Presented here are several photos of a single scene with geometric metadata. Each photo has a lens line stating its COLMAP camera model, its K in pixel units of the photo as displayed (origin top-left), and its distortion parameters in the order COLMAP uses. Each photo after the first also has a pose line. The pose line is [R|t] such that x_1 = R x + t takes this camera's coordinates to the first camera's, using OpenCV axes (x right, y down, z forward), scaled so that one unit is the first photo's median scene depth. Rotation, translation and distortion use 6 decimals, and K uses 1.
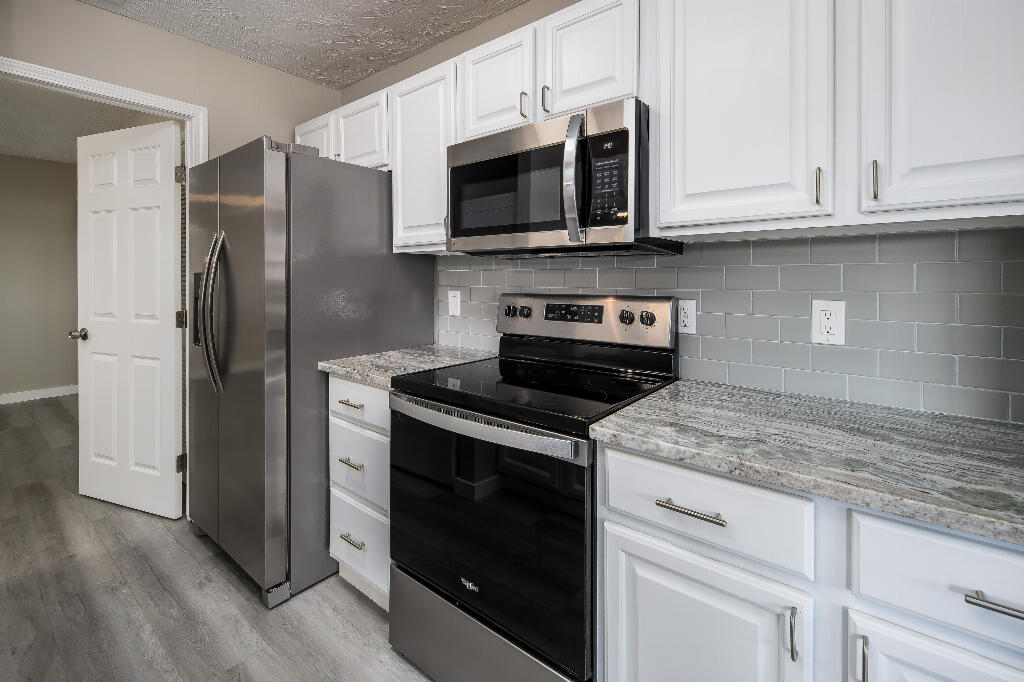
lens RADIAL K [[458.9, 0, 513.5], [0, 458.9, 277.0], [0, 0, 1]] dist [0.000677, -0.000227]
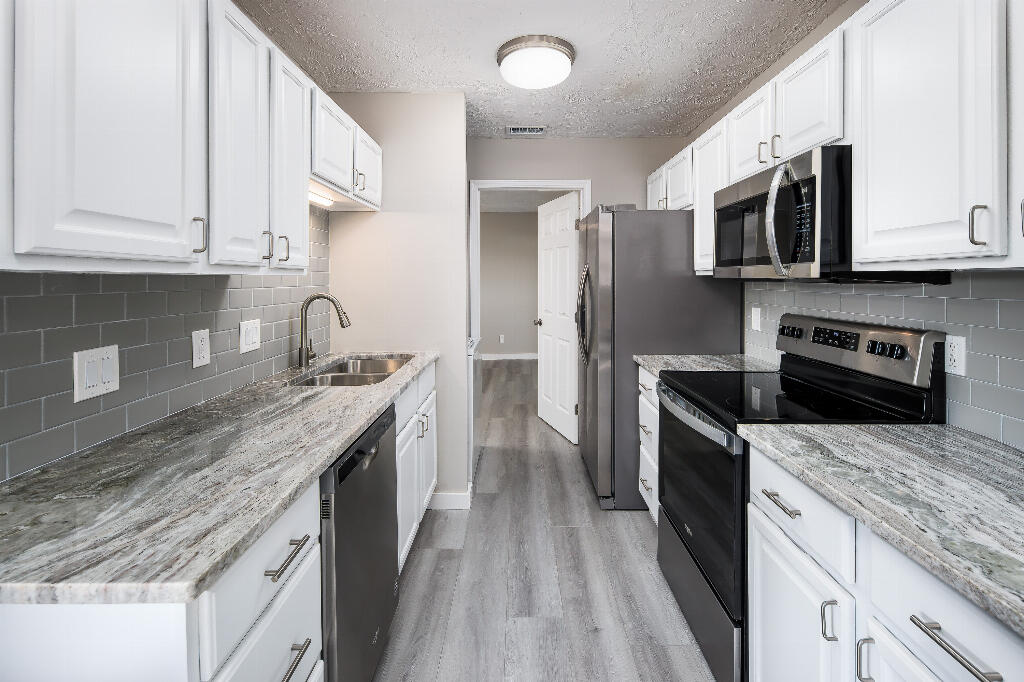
lens RADIAL K [[450.4, 0, 516.0], [0, 450.4, 275.6], [0, 0, 1]] dist [0.000509, -0.000347]
pose [[0.628380, -0.007541, -0.777870, 0.452113], [0.001530, 0.999963, -0.008458, -0.051102], [0.777905, 0.004124, 0.628368, -0.171782]]
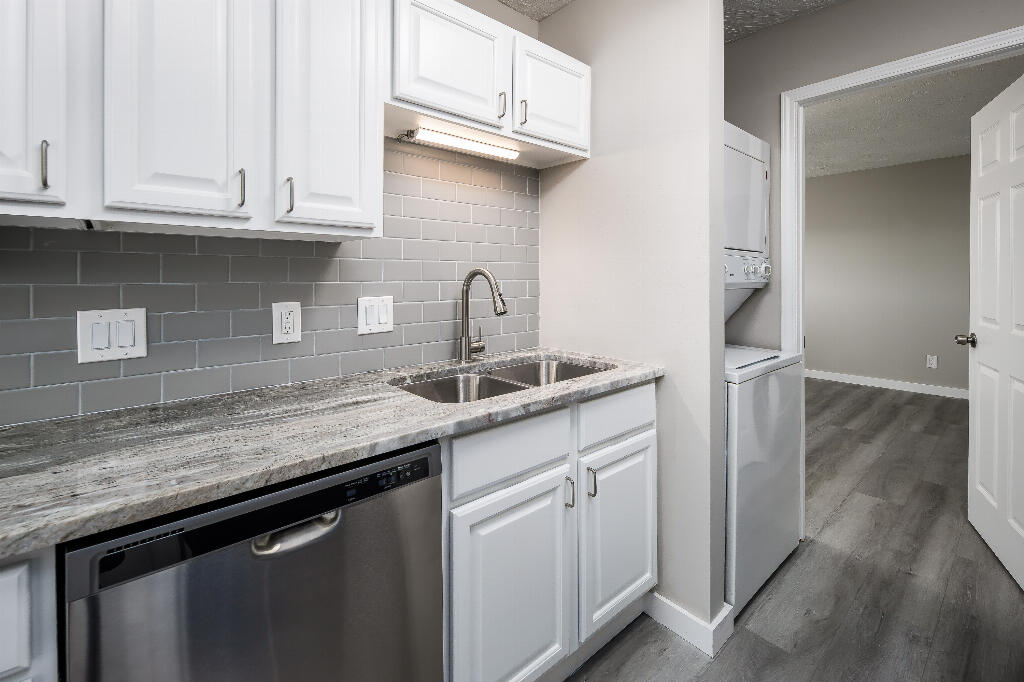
lens RADIAL K [[450.4, 0, 516.0], [0, 450.4, 275.6], [0, 0, 1]] dist [0.000509, -0.000347]
pose [[-0.165727, -0.000428, -0.986172, 0.083744], [0.000369, 1.000000, -0.000496, 0.001207], [0.986172, -0.000446, -0.165726, 0.419073]]
